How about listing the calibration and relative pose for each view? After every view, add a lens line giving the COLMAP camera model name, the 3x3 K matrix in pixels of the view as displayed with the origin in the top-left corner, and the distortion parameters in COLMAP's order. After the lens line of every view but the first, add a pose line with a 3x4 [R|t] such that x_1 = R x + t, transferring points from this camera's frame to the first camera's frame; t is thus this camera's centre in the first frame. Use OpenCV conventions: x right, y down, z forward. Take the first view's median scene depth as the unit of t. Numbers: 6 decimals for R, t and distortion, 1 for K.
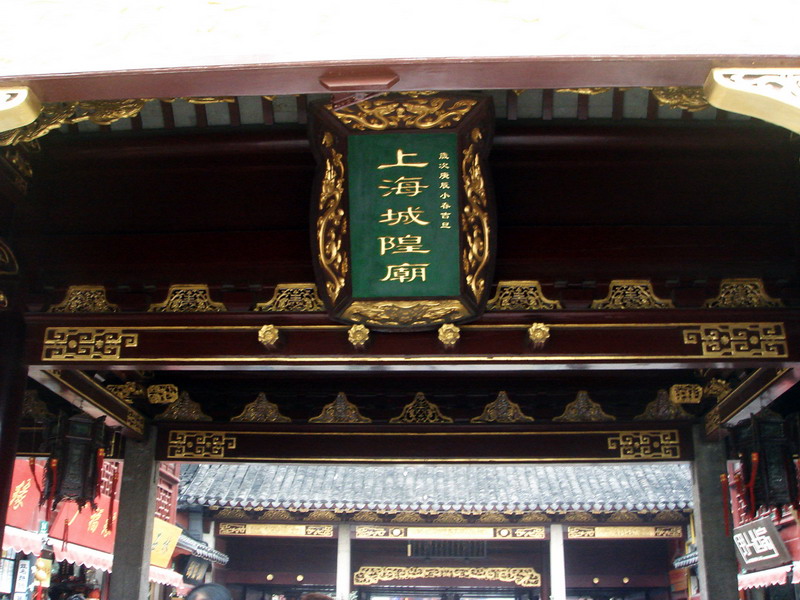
lens RADIAL K [[901.2, 0, 400.0], [0, 901.2, 300.0], [0, 0, 1]] dist [-0.227582, 0.258265]
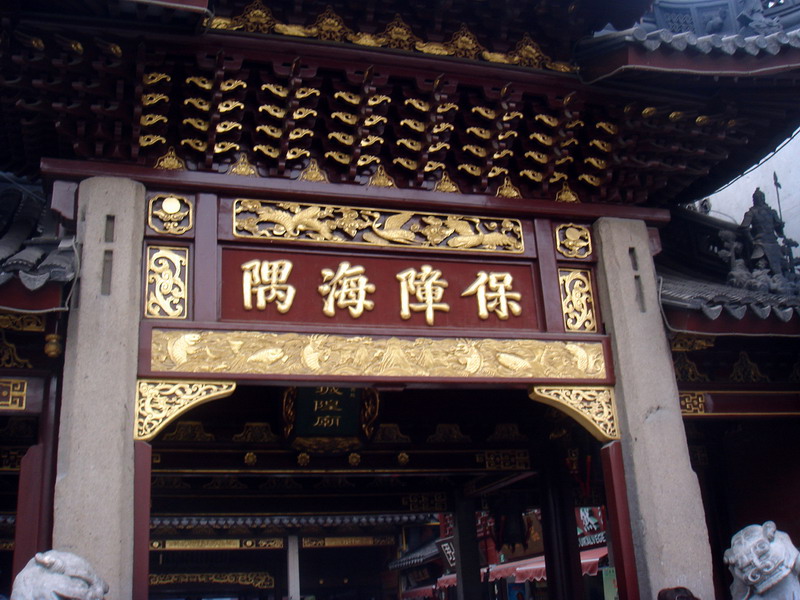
lens RADIAL K [[901.2, 0, 400.0], [0, 901.2, 300.0], [0, 0, 1]] dist [-0.227582, 0.258265]
pose [[0.936716, 0.050946, 0.346363, -0.459287], [-0.052681, 0.998602, -0.004410, -0.255722], [-0.346103, -0.014116, 0.938090, -0.636599]]
